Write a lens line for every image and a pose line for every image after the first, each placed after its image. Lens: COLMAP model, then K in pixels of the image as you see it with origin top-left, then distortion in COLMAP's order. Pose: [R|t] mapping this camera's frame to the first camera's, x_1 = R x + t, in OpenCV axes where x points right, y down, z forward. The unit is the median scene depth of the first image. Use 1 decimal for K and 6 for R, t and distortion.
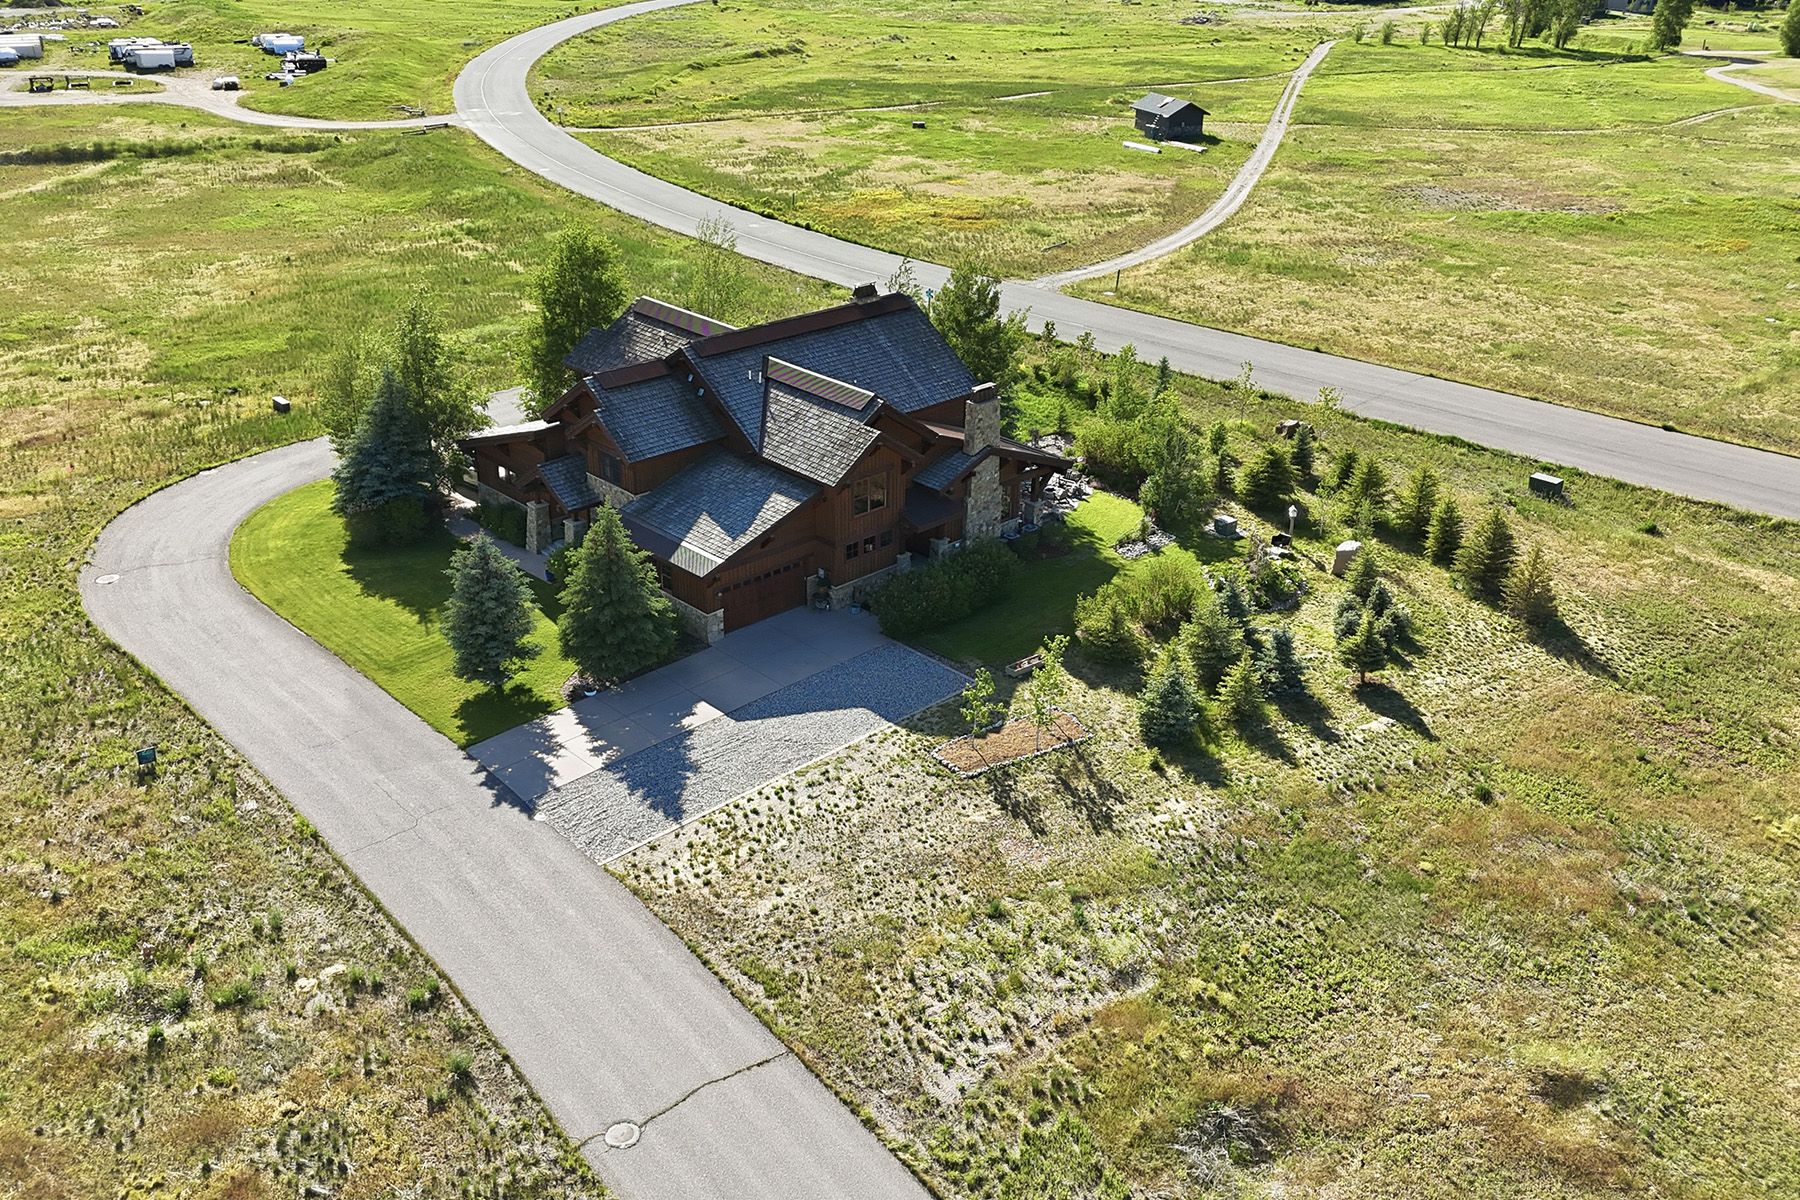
lens RADIAL K [[1558.9, 0, 889.2], [0, 1558.9, 592.2], [0, 0, 1]] dist [0.099779, -0.122035]
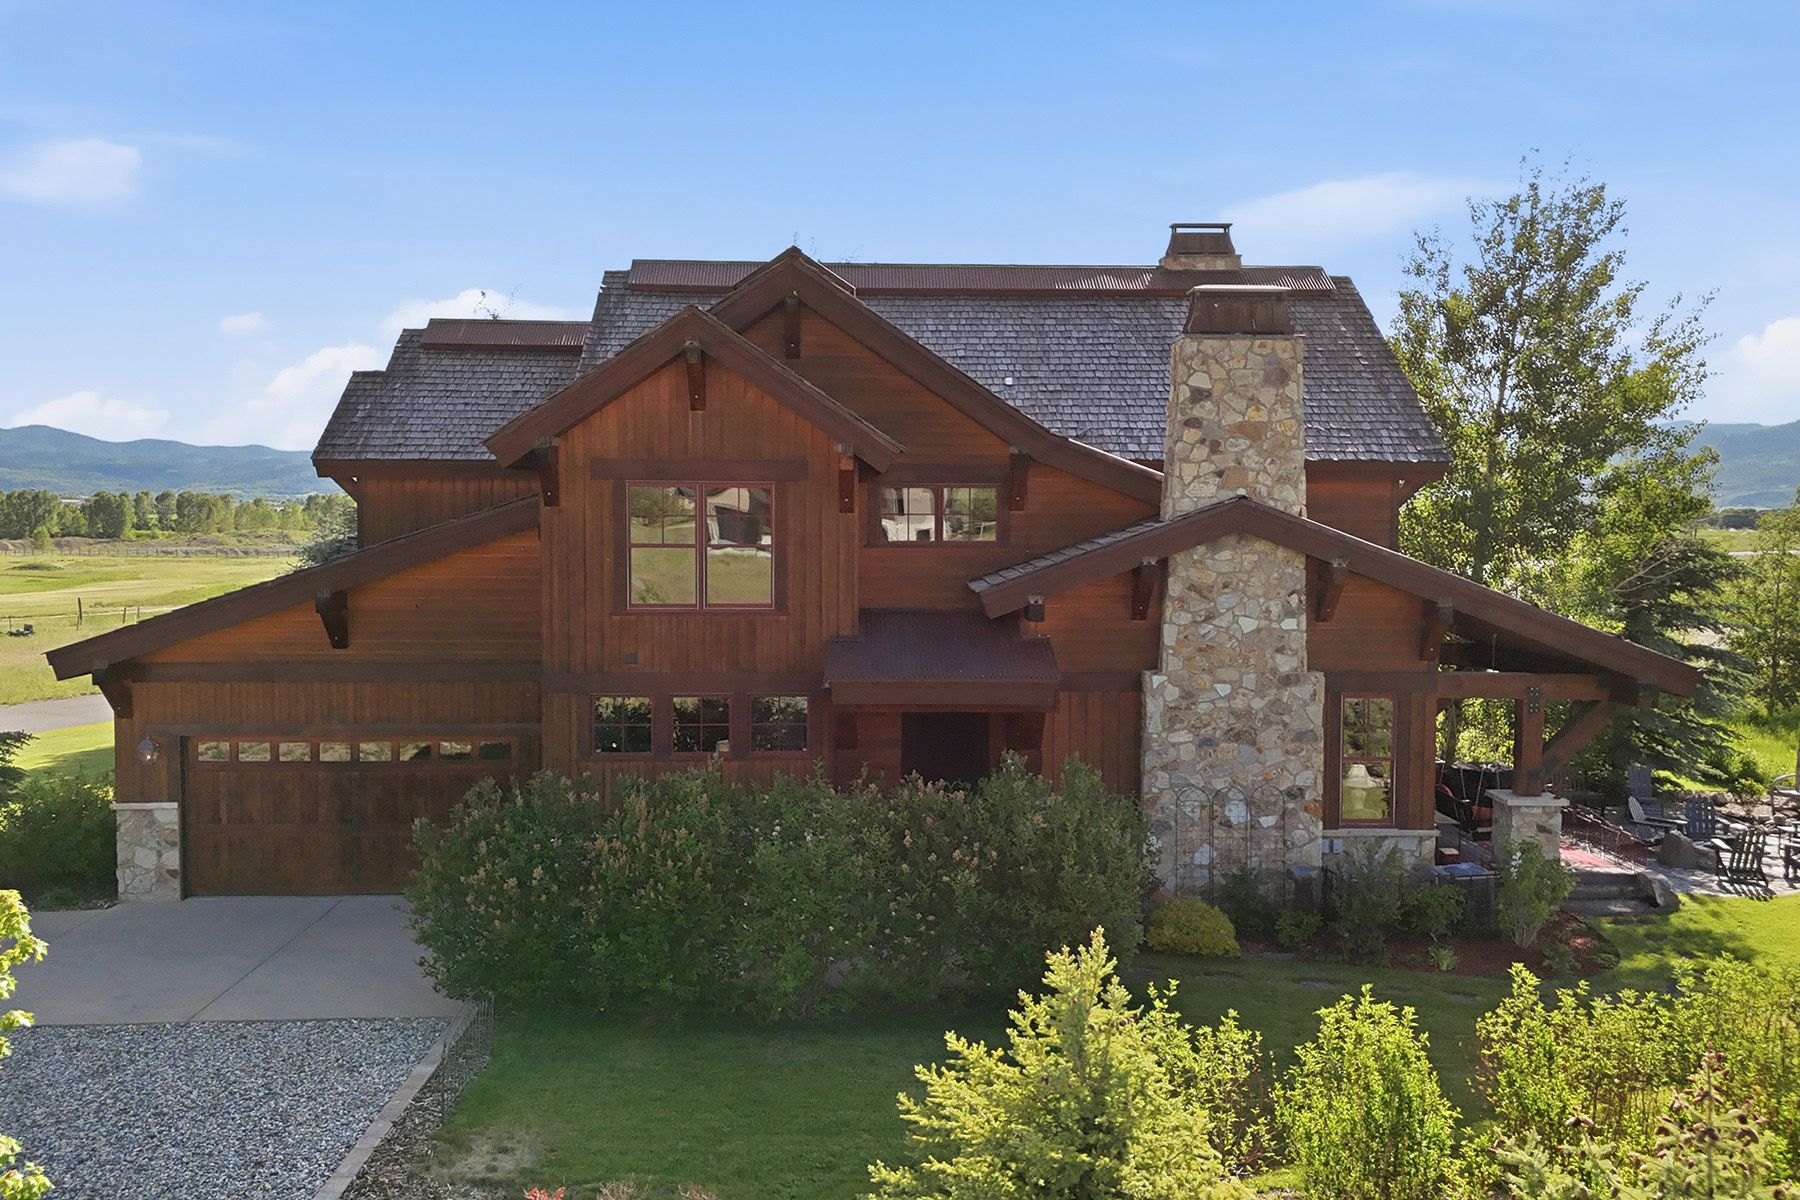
lens RADIAL K [[1558.9, 0, 889.2], [0, 1558.9, 592.2], [0, 0, 1]] dist [0.099779, -0.122035]
pose [[0.750984, 0.032598, -0.659515, 0.242018], [-0.282449, 0.918655, -0.276216, 0.021334], [0.596863, 0.393713, 0.699103, 0.920079]]
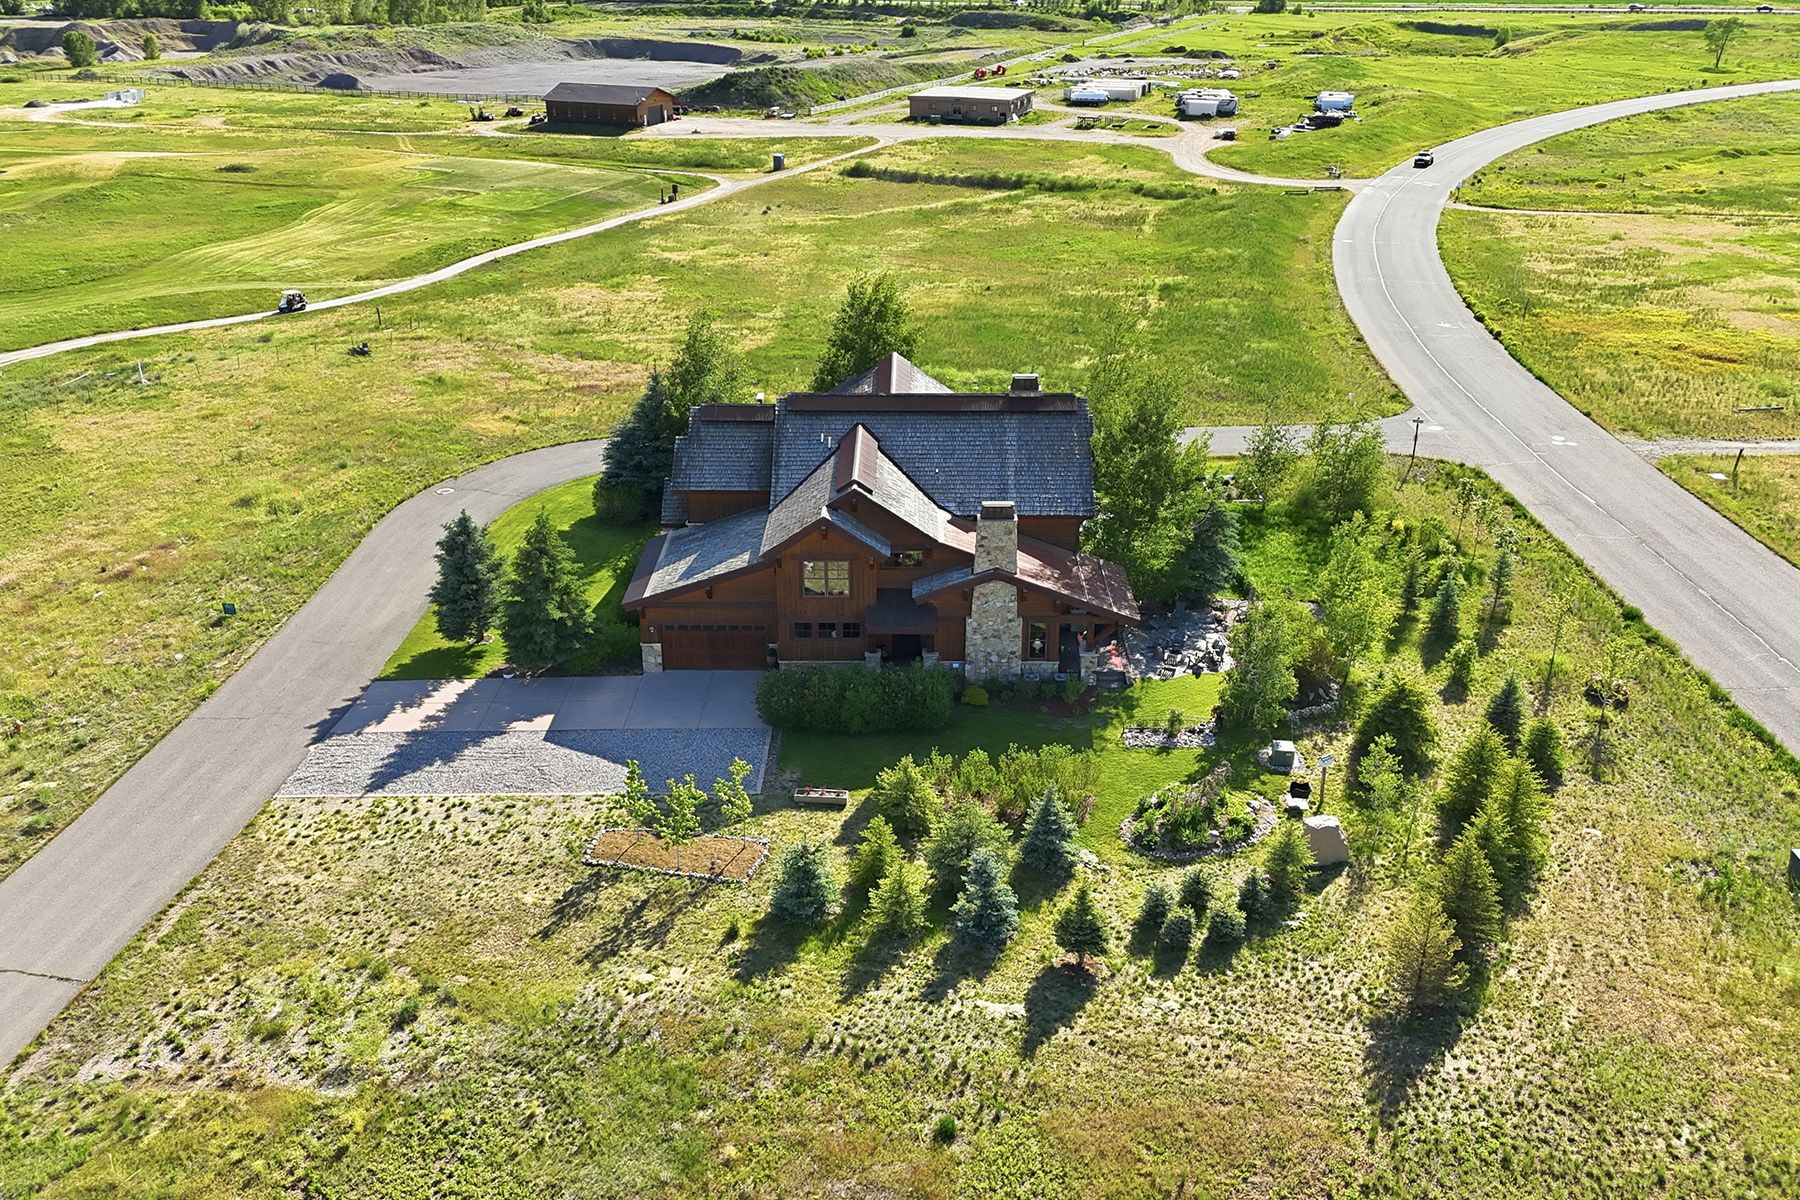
lens RADIAL K [[1558.9, 0, 889.2], [0, 1558.9, 592.2], [0, 0, 1]] dist [0.099779, -0.122035]
pose [[0.722773, 0.268649, -0.636731, 0.703651], [-0.289927, 0.954222, 0.073499, -0.153269], [0.627329, 0.131482, 0.767575, 0.334105]]
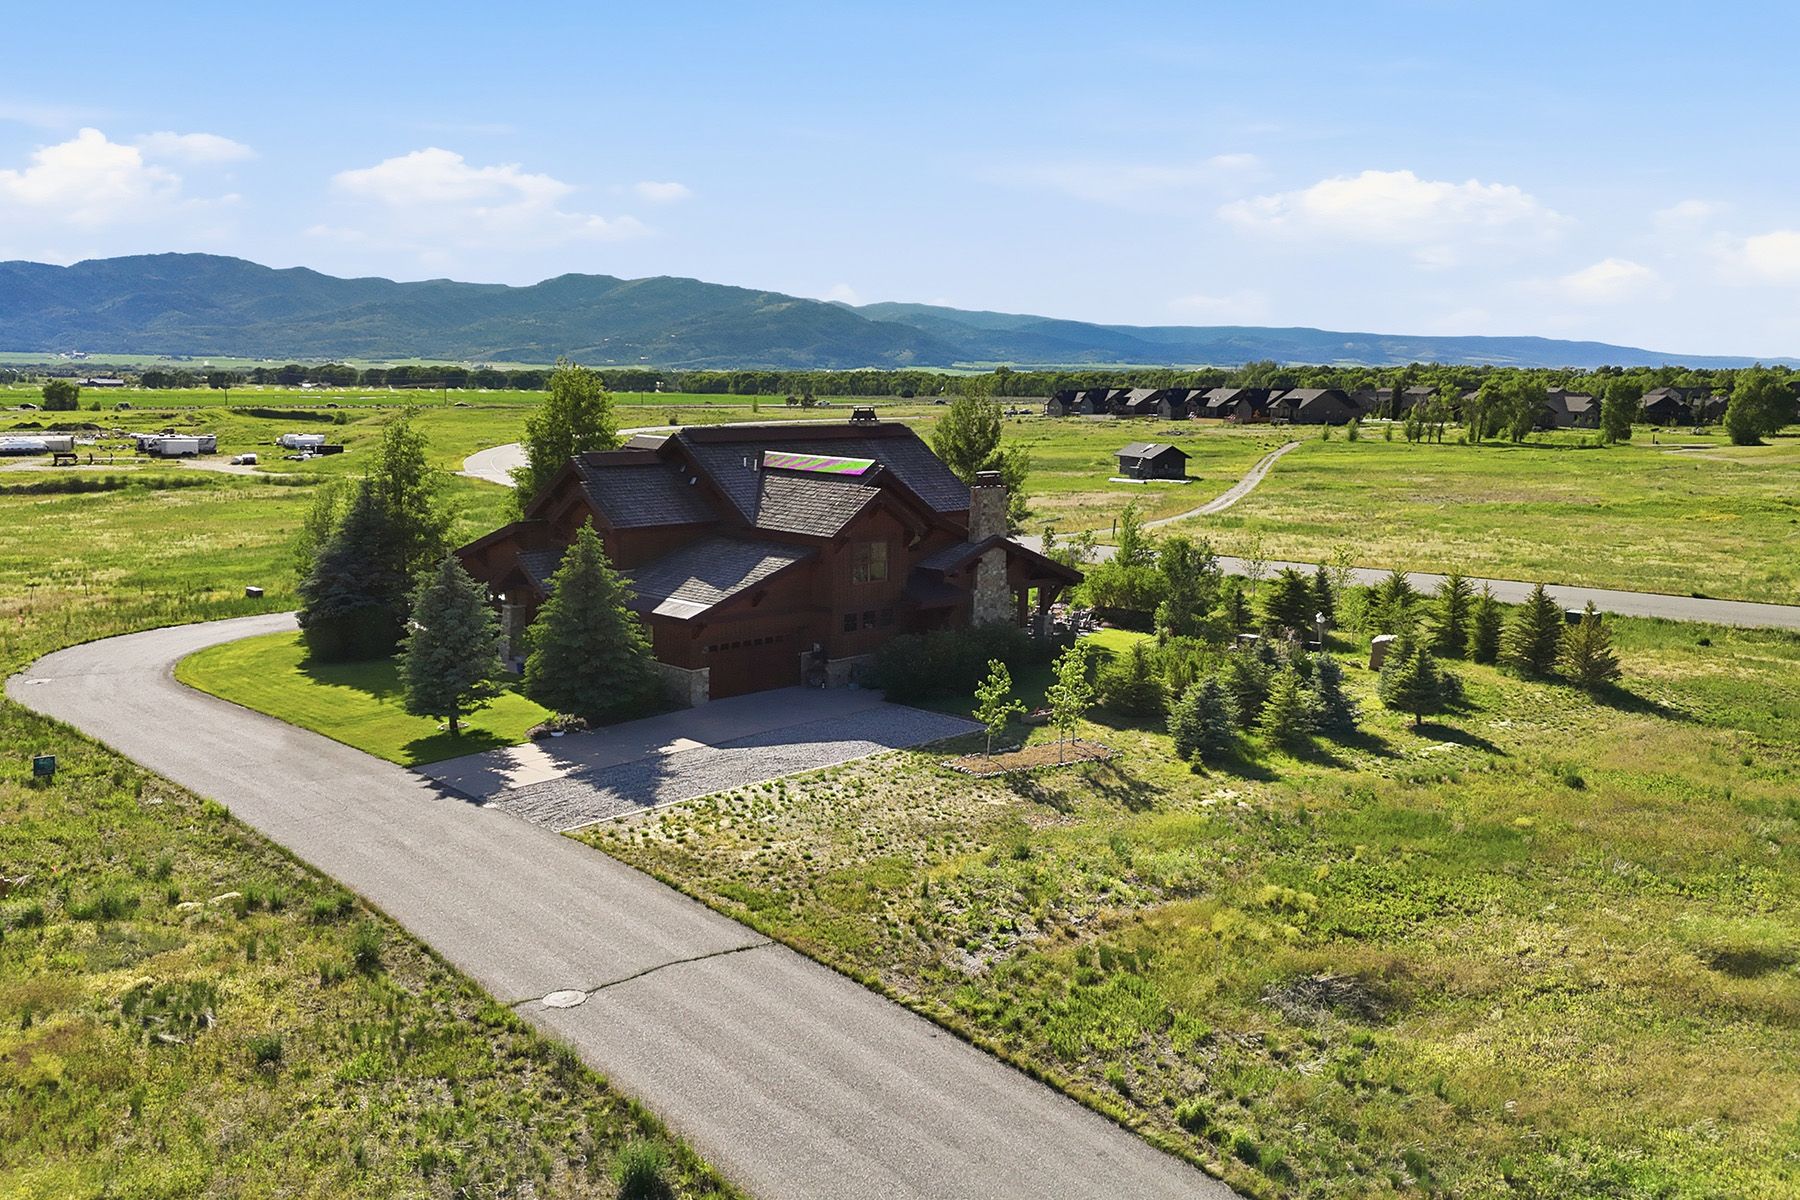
lens RADIAL K [[1558.9, 0, 889.2], [0, 1558.9, 592.2], [0, 0, 1]] dist [0.099779, -0.122035]
pose [[0.999977, 0.001459, 0.006568, -0.007769], [0.000519, 0.956560, -0.291537, 0.256727], [-0.006708, 0.291533, 0.956537, 0.124103]]
